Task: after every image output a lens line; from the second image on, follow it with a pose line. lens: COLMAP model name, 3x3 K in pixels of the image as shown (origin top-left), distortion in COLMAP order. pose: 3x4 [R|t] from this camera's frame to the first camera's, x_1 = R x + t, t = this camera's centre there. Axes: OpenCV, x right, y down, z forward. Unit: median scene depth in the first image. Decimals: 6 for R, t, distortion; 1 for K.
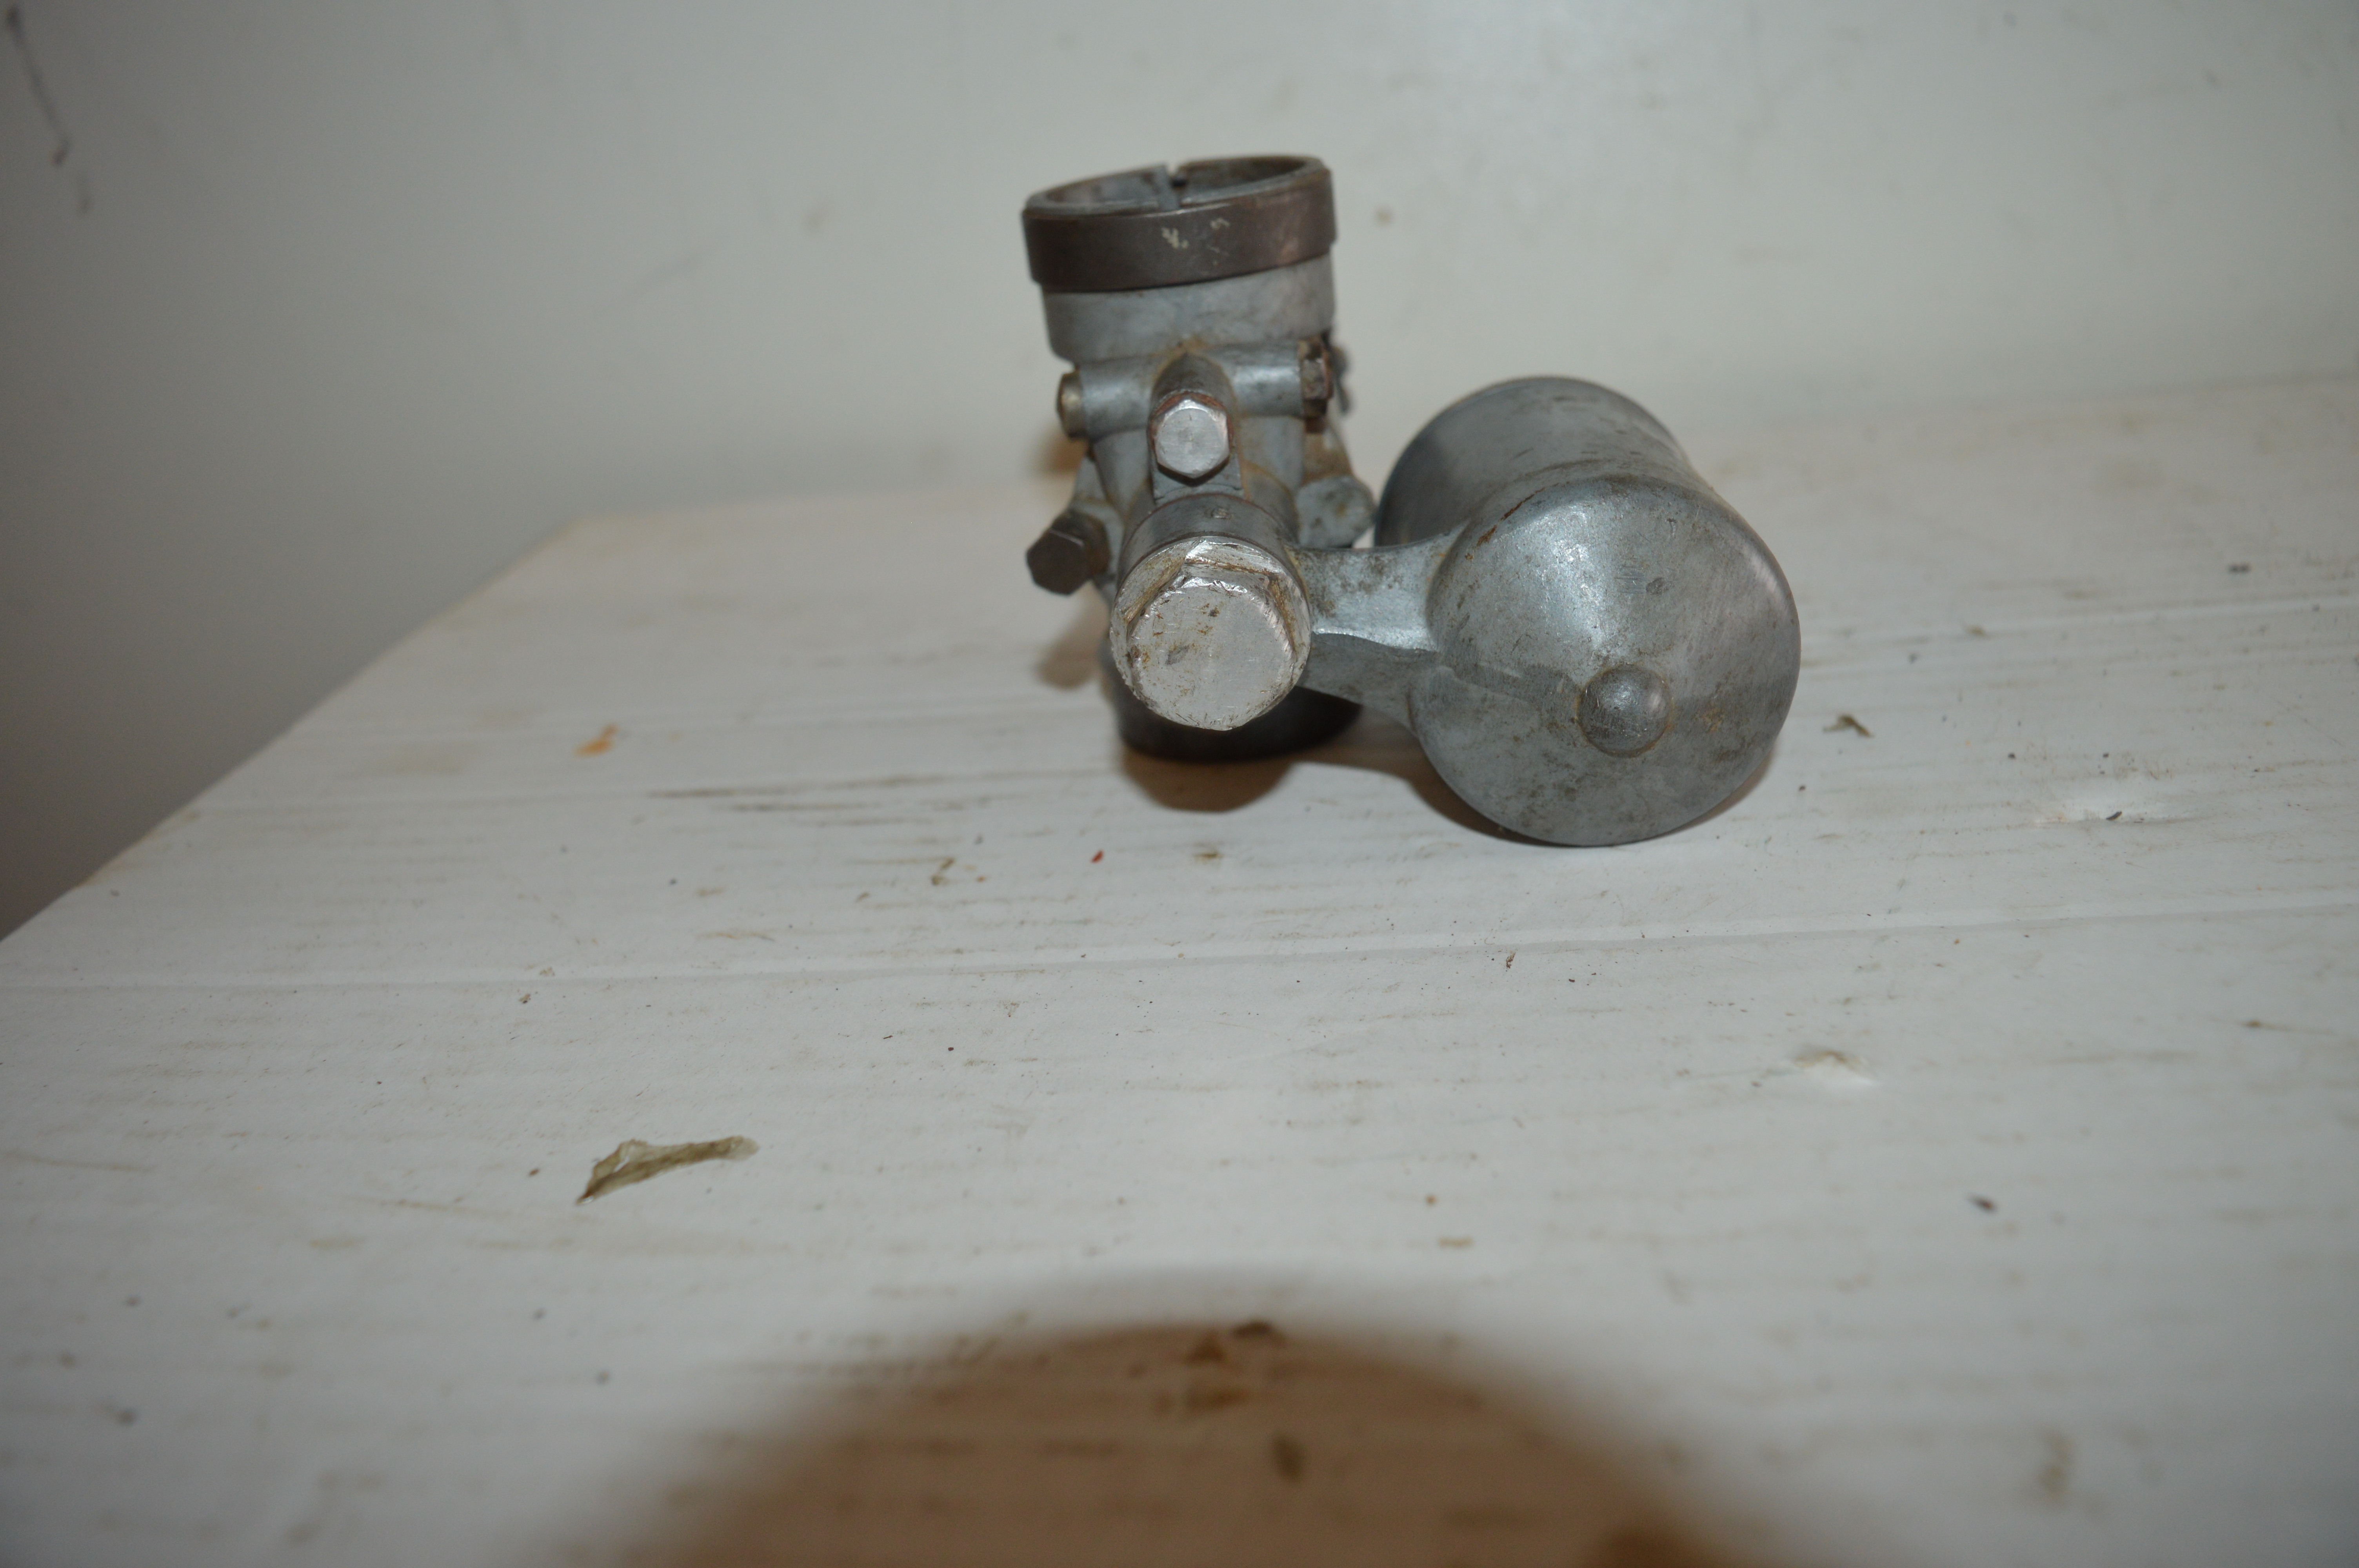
lens RADIAL K [[1829.0, 0, 1179.5], [0, 1829.0, 784.0], [0, 0, 1]] dist [-0.067959, -0.003475]
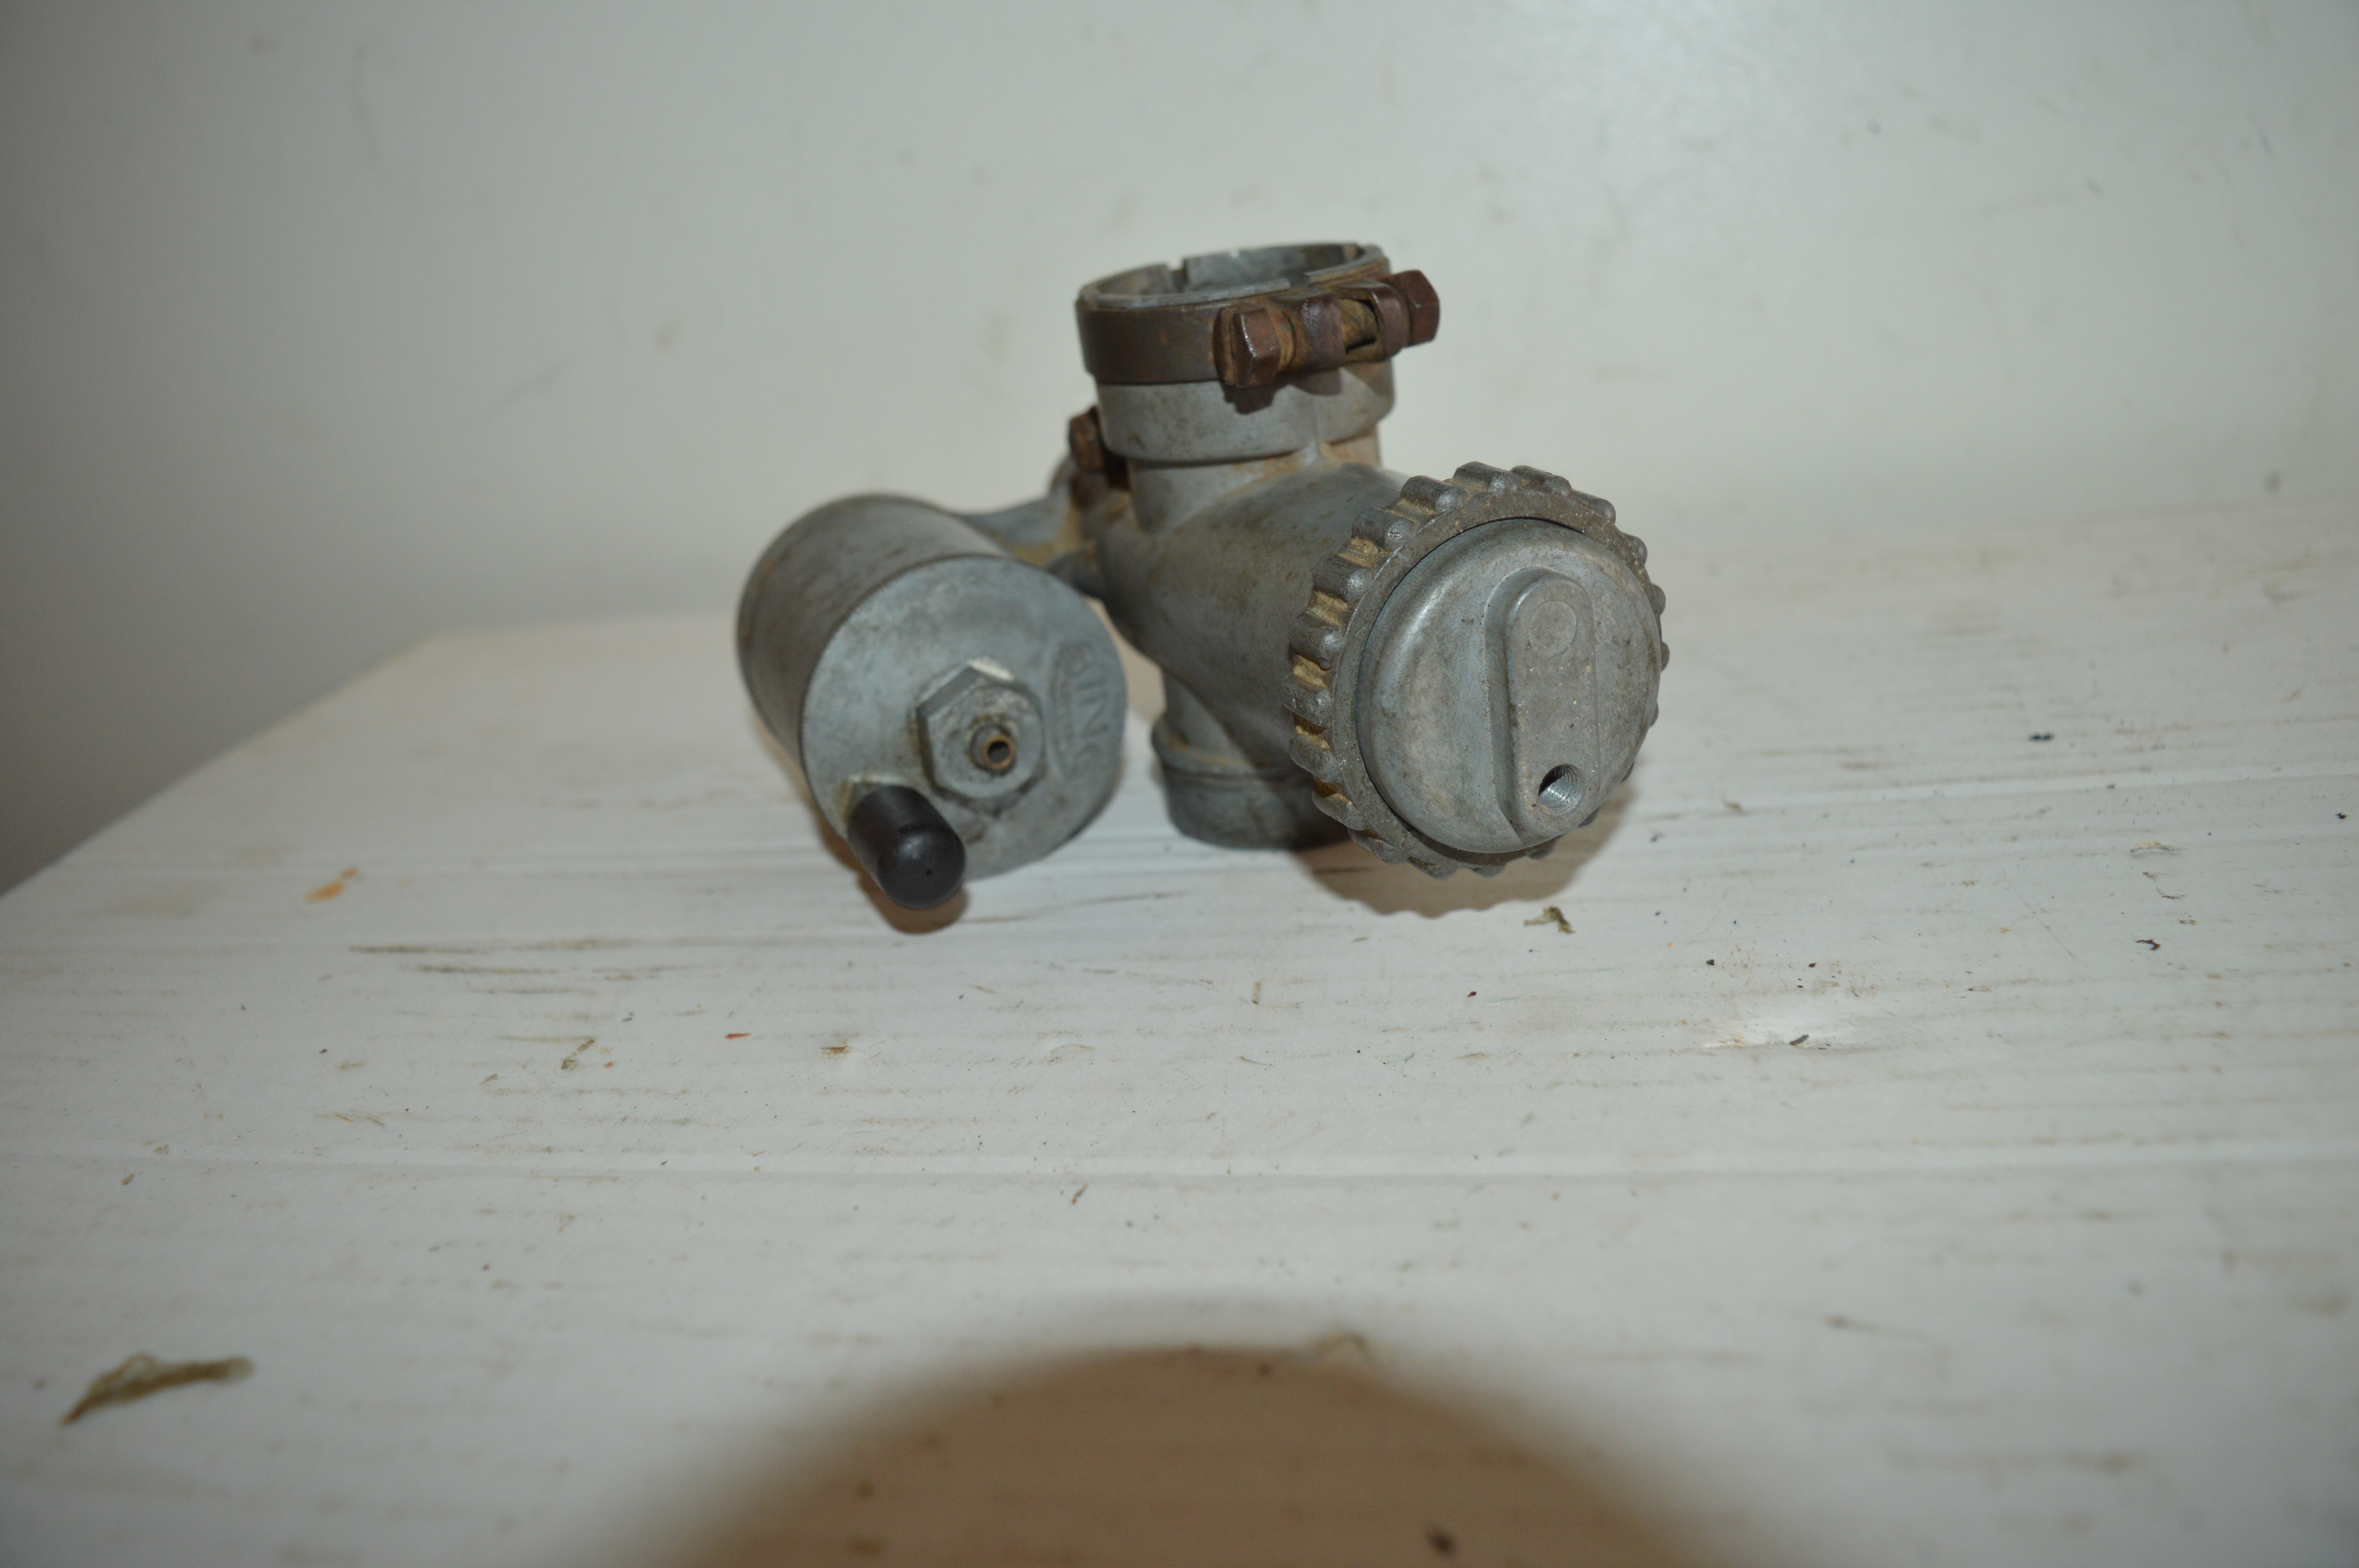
lens RADIAL K [[1874.3, 0, 1237.7], [0, 1874.3, 781.1], [0, 0, 1]] dist [-0.088971, 0.010170]
pose [[0.999346, 0.015368, -0.032722, 0.250389], [-0.017000, 0.998595, -0.050181, -0.052079], [0.031904, 0.050704, 0.998204, 0.080509]]
